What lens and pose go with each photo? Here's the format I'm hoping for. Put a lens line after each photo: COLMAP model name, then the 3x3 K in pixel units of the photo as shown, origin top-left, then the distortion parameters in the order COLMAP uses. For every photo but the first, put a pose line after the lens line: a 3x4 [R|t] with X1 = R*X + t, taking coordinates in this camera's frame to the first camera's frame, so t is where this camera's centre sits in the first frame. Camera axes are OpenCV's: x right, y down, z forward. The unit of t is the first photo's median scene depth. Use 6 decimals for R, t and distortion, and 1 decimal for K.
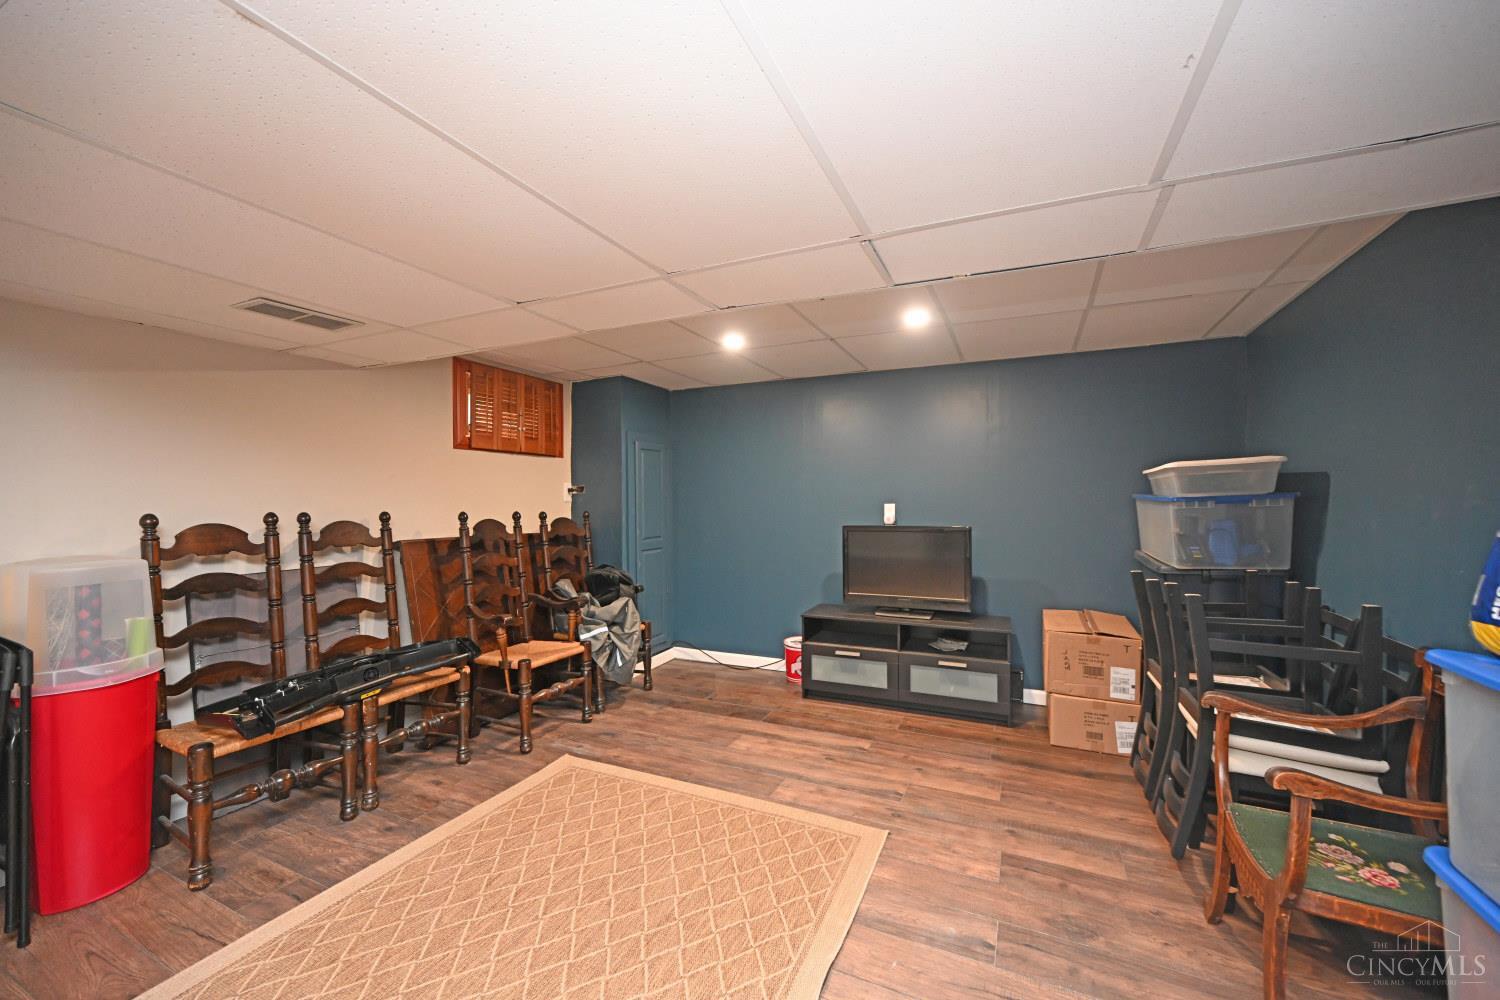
lens RADIAL K [[589.3, 0, 748.1], [0, 589.3, 505.5], [0, 0, 1]] dist [-0.000454, -0.000155]
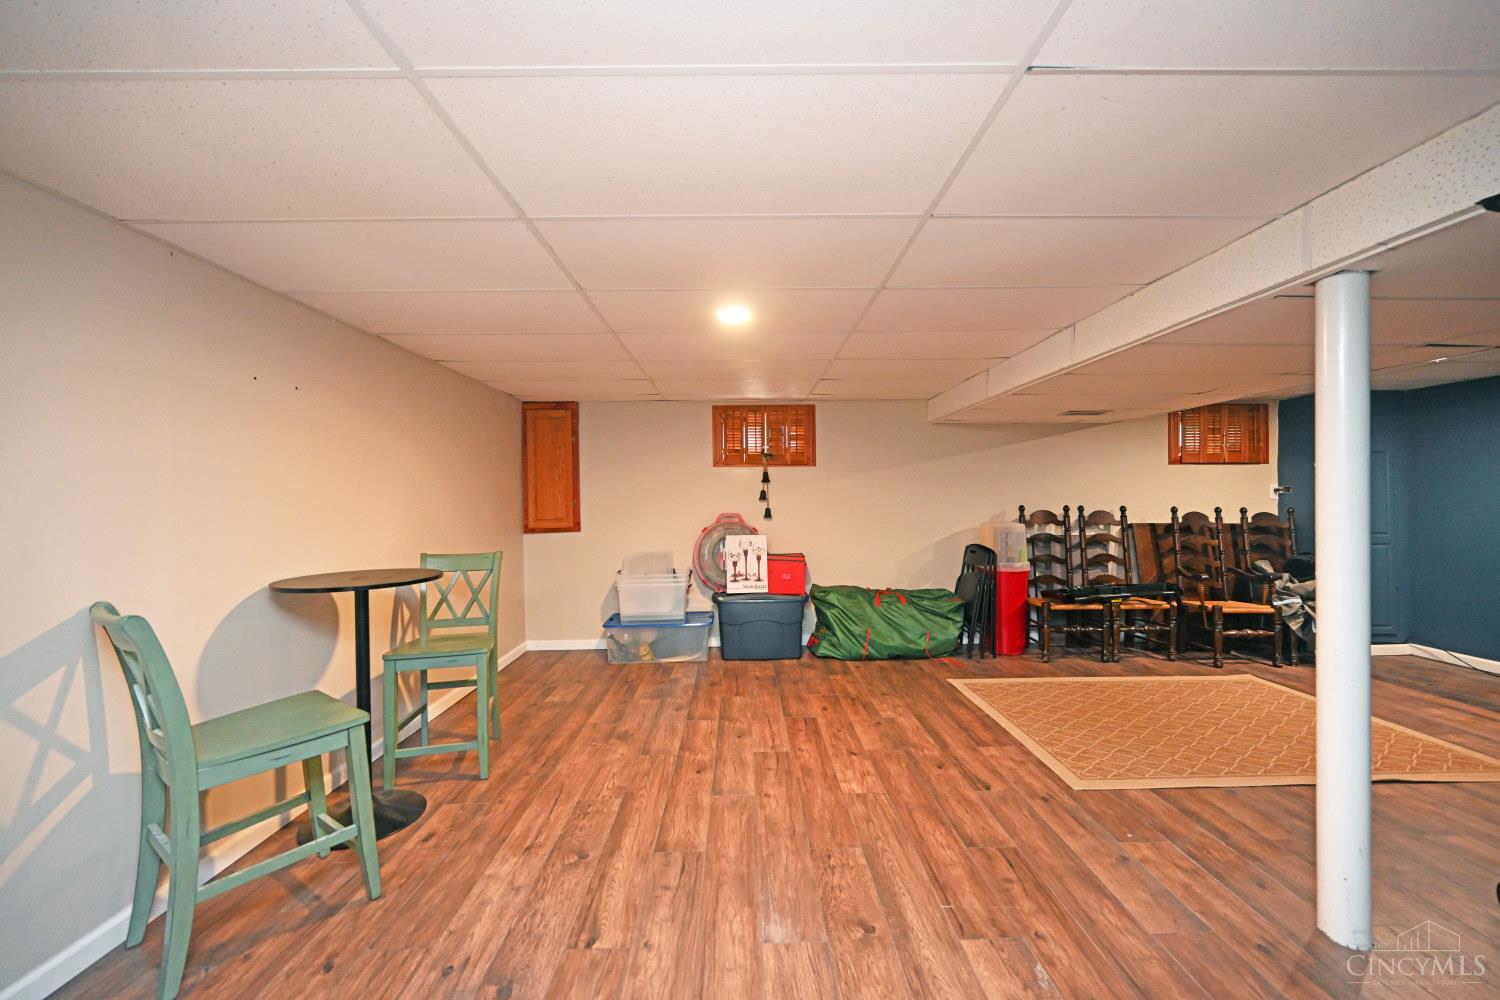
lens RADIAL K [[589.3, 0, 747.1], [0, 589.3, 497.3], [0, 0, 1]] dist [-0.000454, -0.000155]
pose [[0.445136, -0.002015, -0.895461, 0.403962], [-0.004908, 0.999977, -0.004690, -0.000395], [0.895450, 0.006482, 0.445115, -0.694264]]
